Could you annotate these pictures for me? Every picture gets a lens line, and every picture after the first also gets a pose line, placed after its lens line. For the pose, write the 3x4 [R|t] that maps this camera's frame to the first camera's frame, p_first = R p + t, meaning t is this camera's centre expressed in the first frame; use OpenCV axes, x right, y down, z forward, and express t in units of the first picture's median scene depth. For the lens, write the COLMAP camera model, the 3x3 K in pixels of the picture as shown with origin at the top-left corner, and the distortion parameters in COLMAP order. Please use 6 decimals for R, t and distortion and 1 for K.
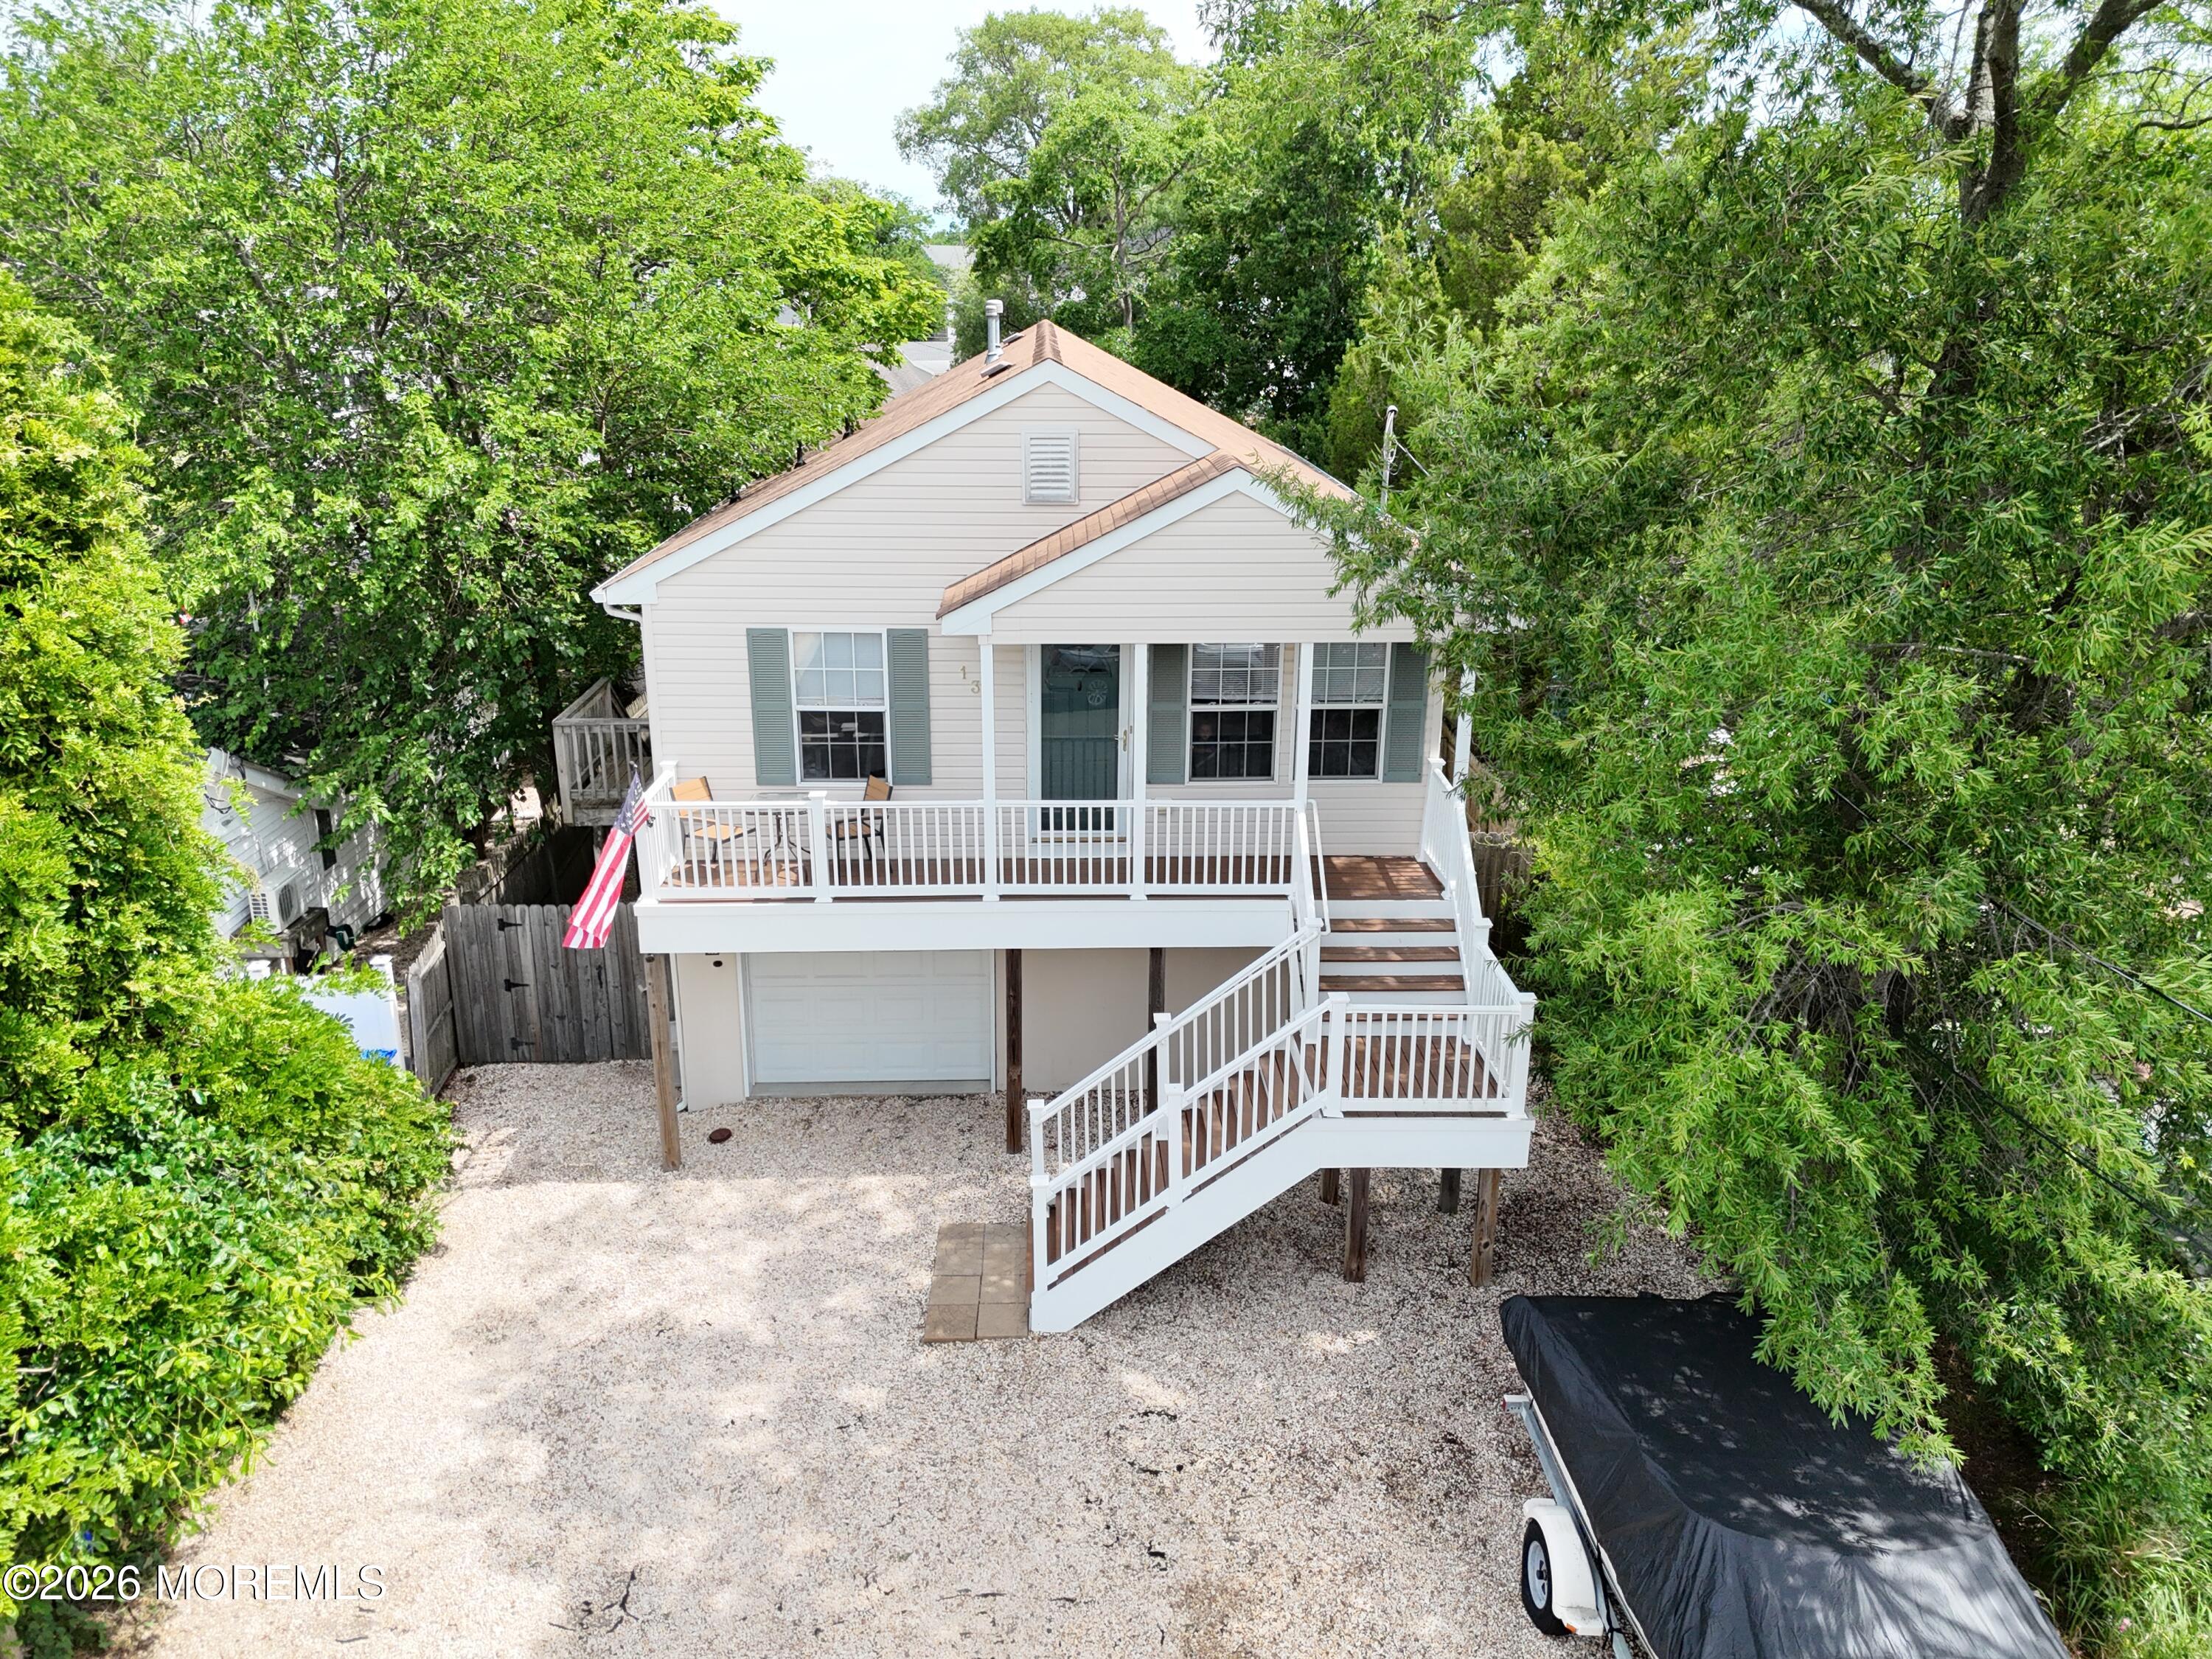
lens RADIAL K [[1595.0, 0, 1105.2], [0, 1595.0, 819.1], [0, 0, 1]] dist [0.072303, -0.000918]
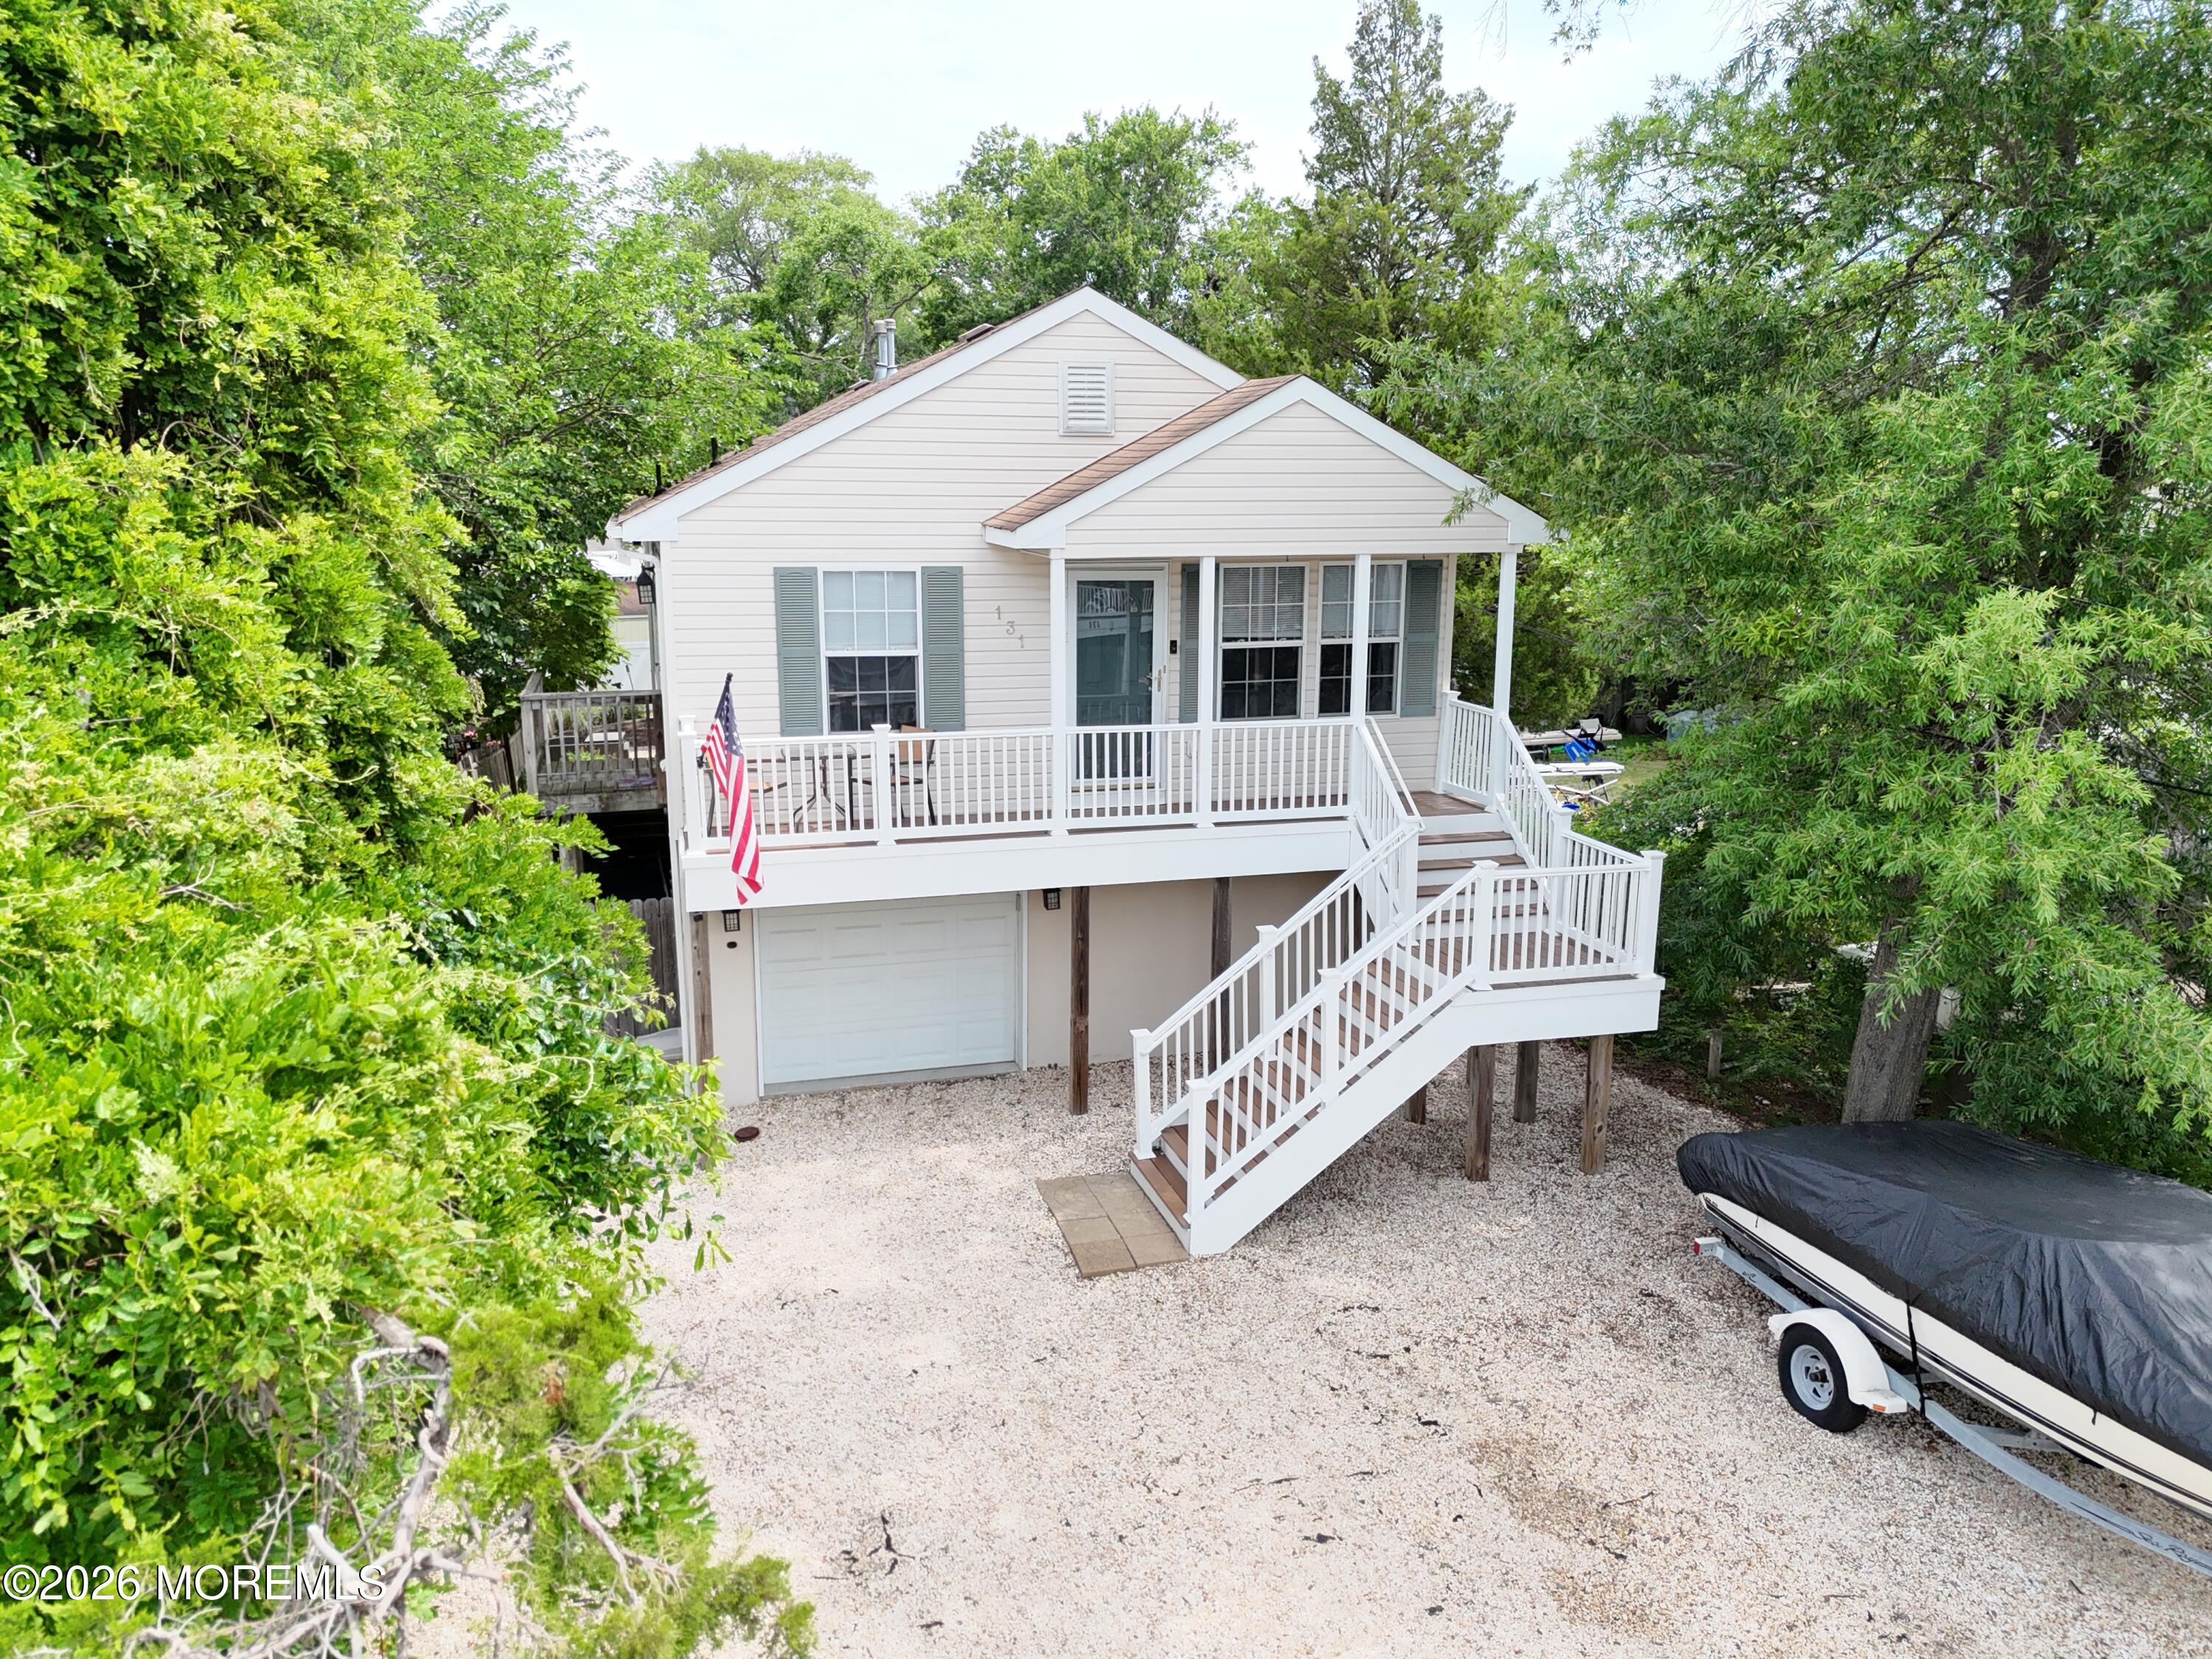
lens RADIAL K [[1584.2, 0, 1106.0], [0, 1584.2, 829.5], [0, 0, 1]] dist [0.094216, -0.054004]
pose [[0.971132, -0.051330, 0.232956, -0.280753], [0.076599, 0.991959, -0.100749, 0.153586], [-0.225912, 0.115685, 0.967254, 0.079209]]
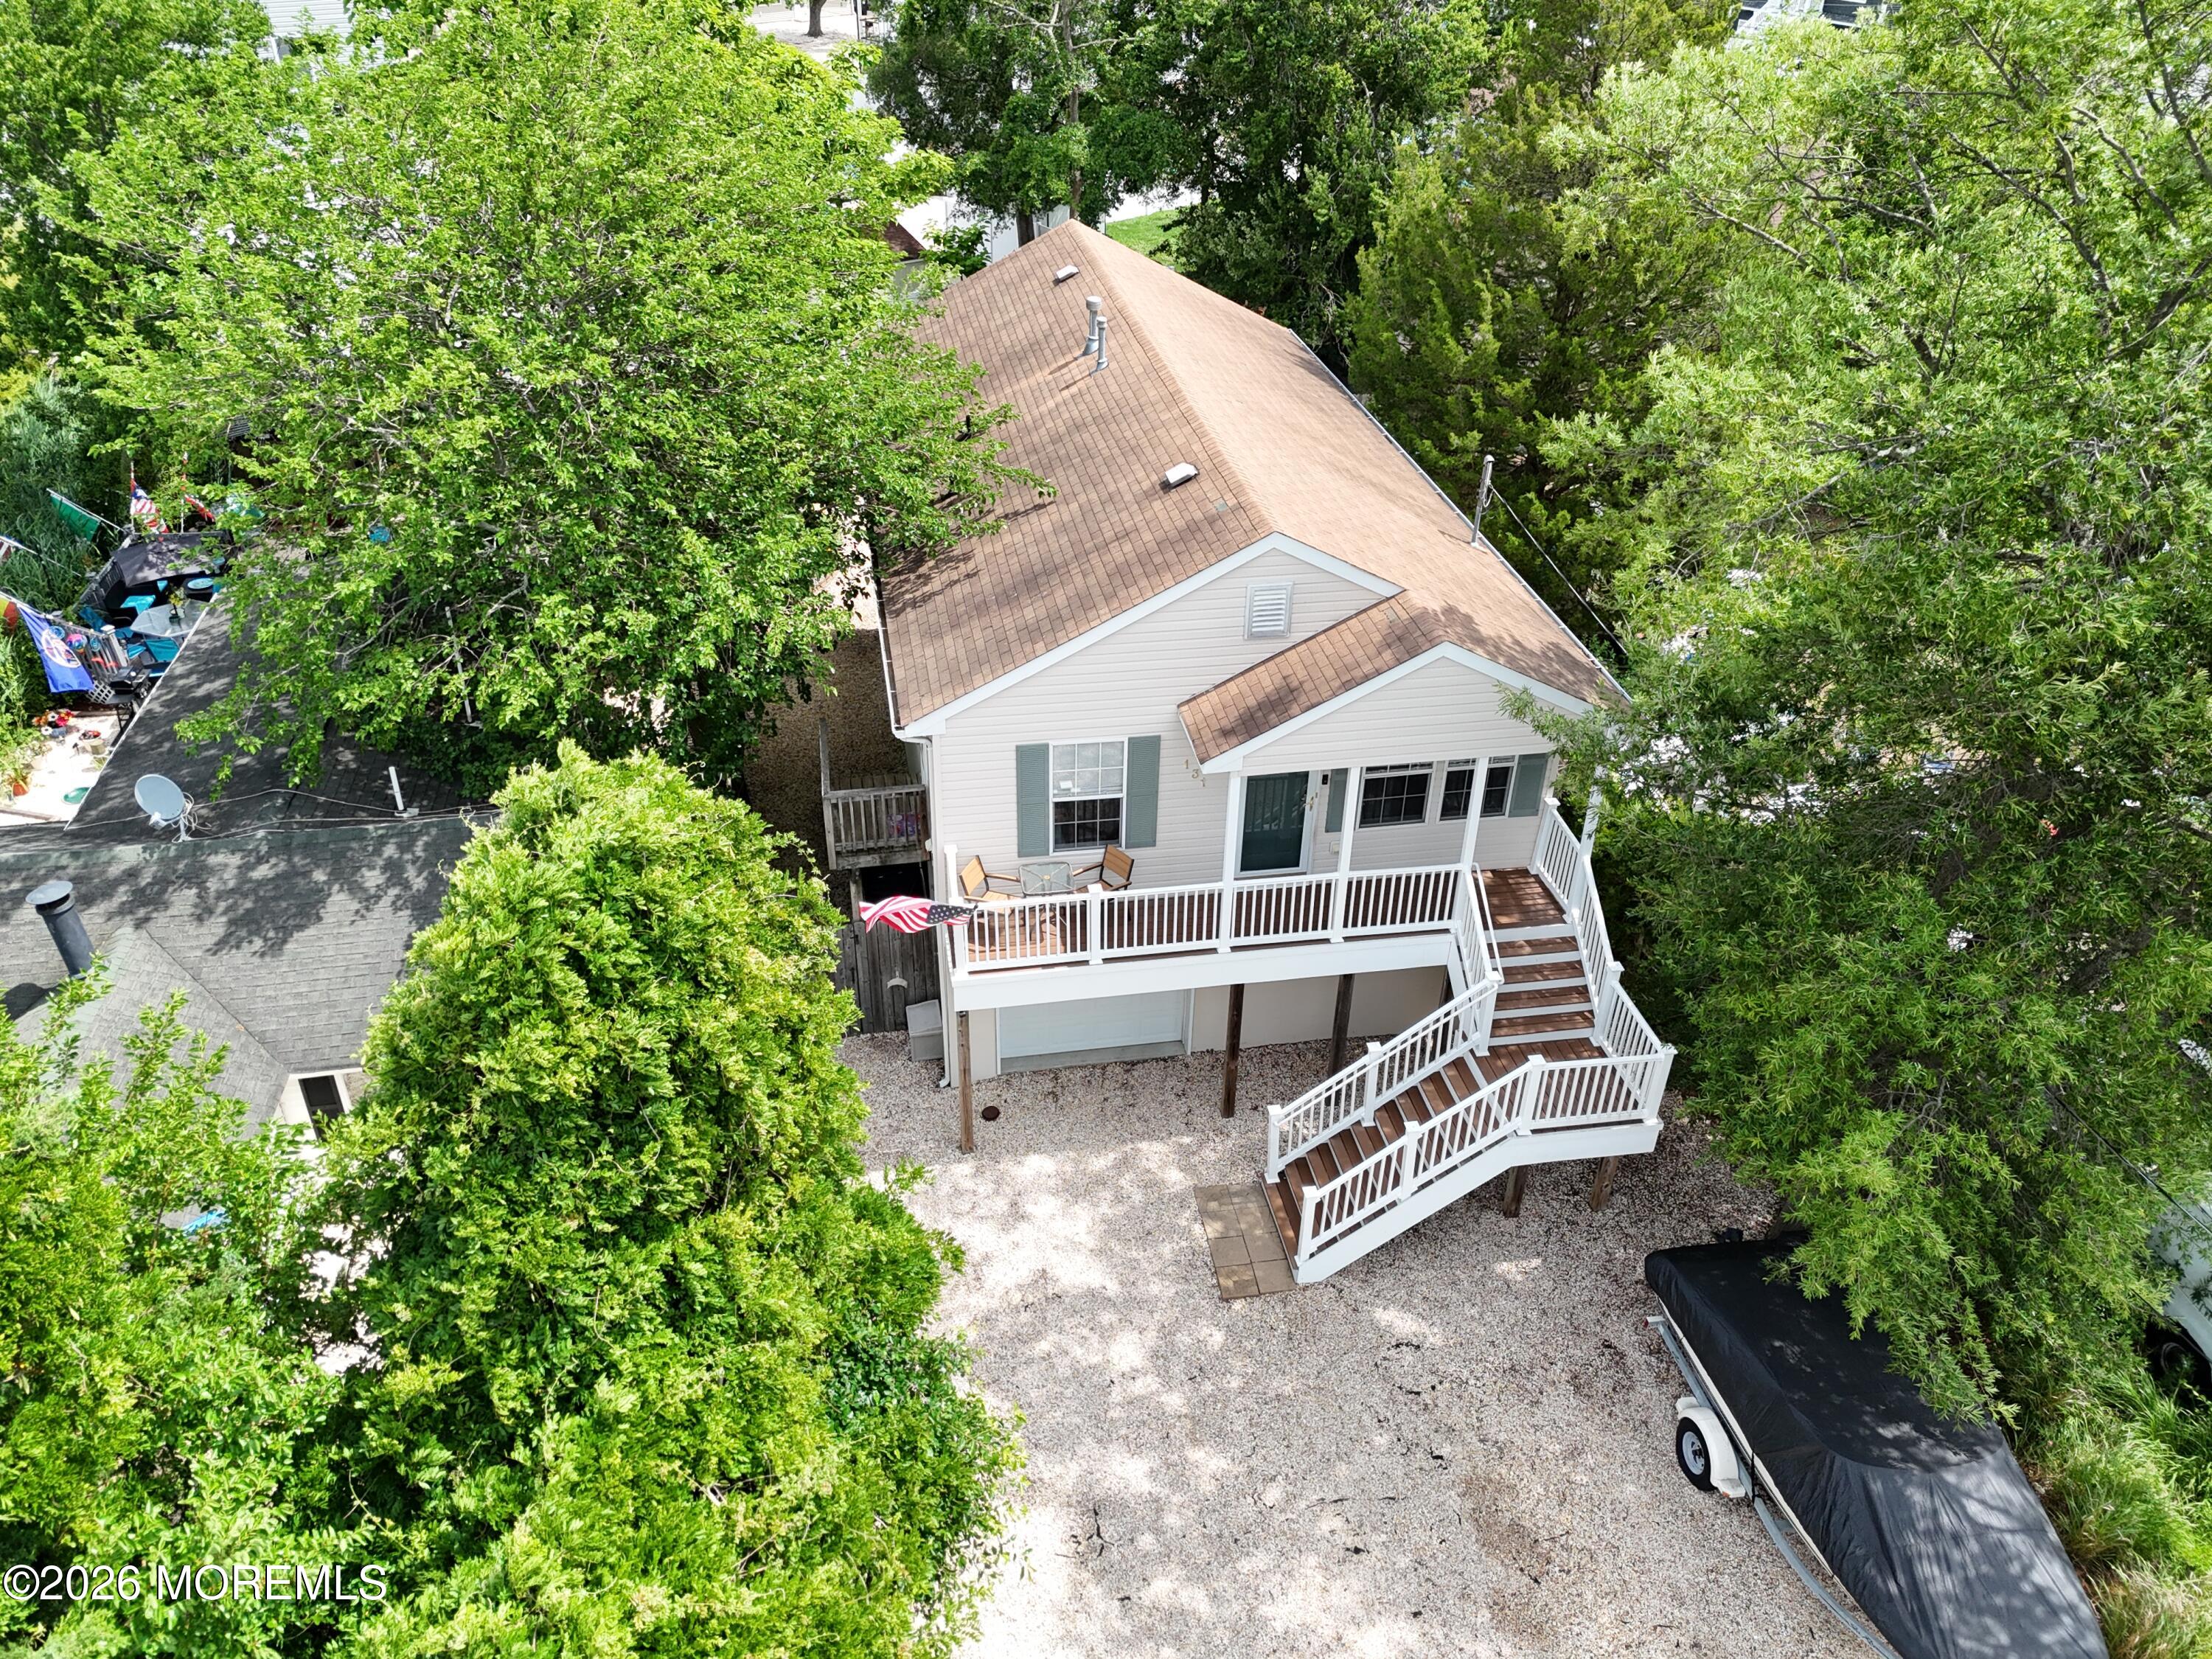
lens RADIAL K [[1595.0, 0, 1105.2], [0, 1595.0, 819.1], [0, 0, 1]] dist [0.072303, -0.000918]
pose [[0.991270, -0.065525, 0.114414, -0.321644], [0.033899, 0.965254, 0.259105, -0.404656], [-0.127417, -0.252965, 0.959048, -0.188674]]
